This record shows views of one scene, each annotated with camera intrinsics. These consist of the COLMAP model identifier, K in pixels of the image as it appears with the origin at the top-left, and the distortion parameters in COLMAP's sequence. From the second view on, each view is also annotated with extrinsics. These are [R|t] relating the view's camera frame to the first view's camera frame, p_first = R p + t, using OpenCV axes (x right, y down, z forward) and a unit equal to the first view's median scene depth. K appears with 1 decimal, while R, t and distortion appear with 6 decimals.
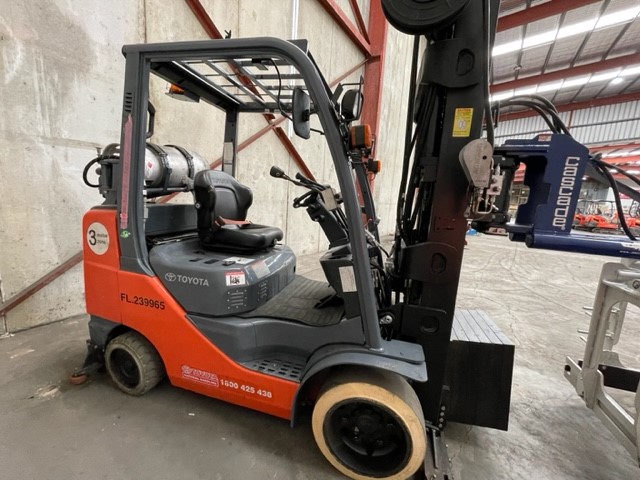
lens RADIAL K [[258.9, 0, 320.0], [0, 258.9, 240.0], [0, 0, 1]] dist [-0.000155, -0.000049]
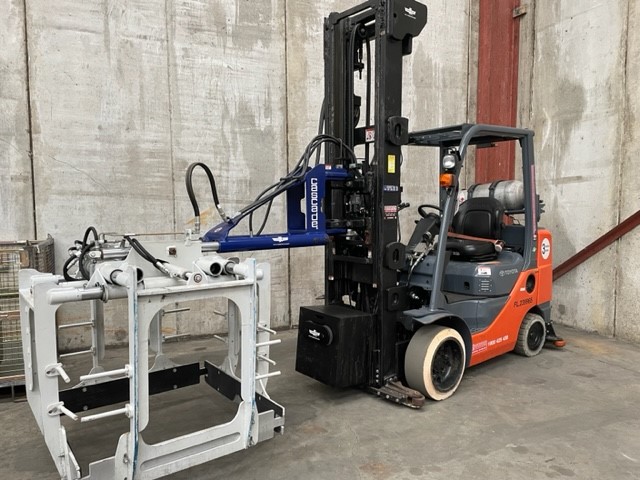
lens RADIAL K [[483.0, 0, 322.8], [0, 483.0, 243.0], [0, 0, 1]] dist [0.098928, -0.127858]
pose [[-0.516504, 0.005577, -0.856267, 1.747550], [-0.162941, 0.981067, 0.104677, -0.144757], [0.840639, 0.193587, -0.505816, 1.345116]]
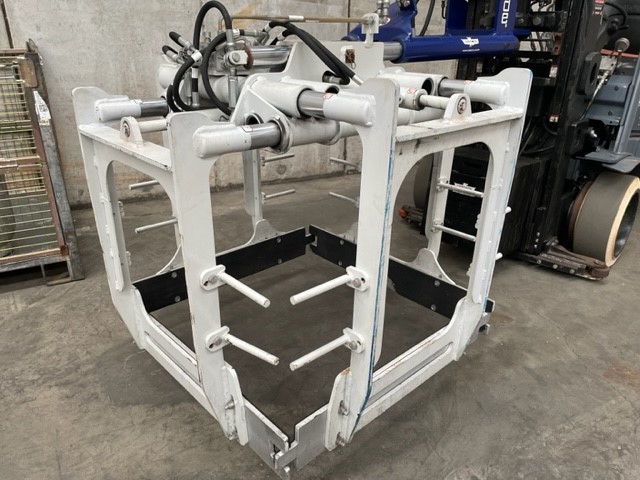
lens RADIAL K [[483.0, 0, 322.8], [0, 483.0, 243.0], [0, 0, 1]] dist [0.098928, -0.127858]
pose [[-0.428027, 0.300532, -0.852334, 1.578294], [-0.181686, 0.895224, 0.406895, 0.018219], [0.885315, 0.329019, -0.328578, 0.724899]]
